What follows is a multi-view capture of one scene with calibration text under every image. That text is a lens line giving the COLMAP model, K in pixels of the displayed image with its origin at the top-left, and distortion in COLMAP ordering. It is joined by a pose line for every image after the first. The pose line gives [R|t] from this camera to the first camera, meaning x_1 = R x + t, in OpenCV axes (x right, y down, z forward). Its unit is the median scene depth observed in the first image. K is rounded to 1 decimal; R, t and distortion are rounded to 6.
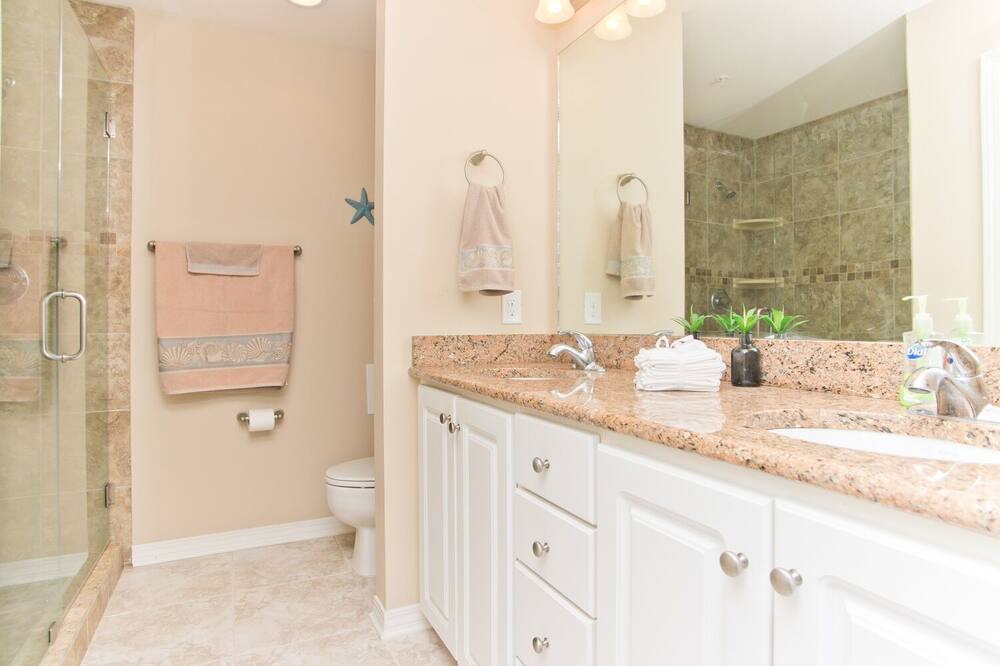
lens RADIAL K [[537.1, 0, 500.0], [0, 537.1, 333.0], [0, 0, 1]] dist [-0.035294, 0.025010]
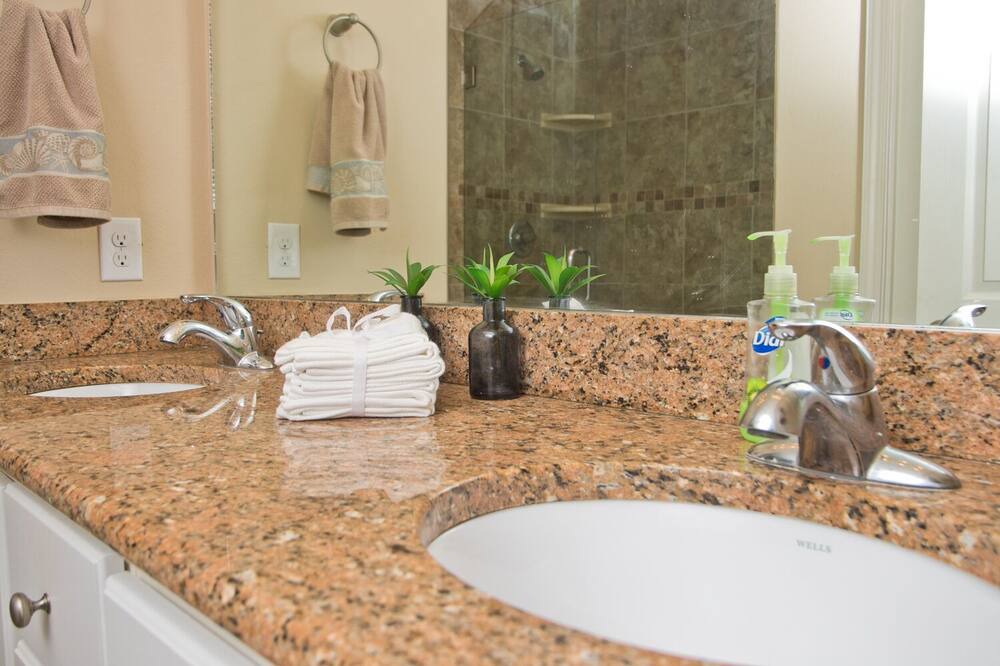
lens RADIAL K [[623.2, 0, 500.0], [0, 623.2, 333.0], [0, 0, 1]] dist [-0.035643, 0.041061]
pose [[0.971629, -0.032530, 0.234264, 0.244593], [0.010543, 0.995469, 0.094503, -0.019239], [-0.236277, -0.089352, 0.967569, 0.300182]]
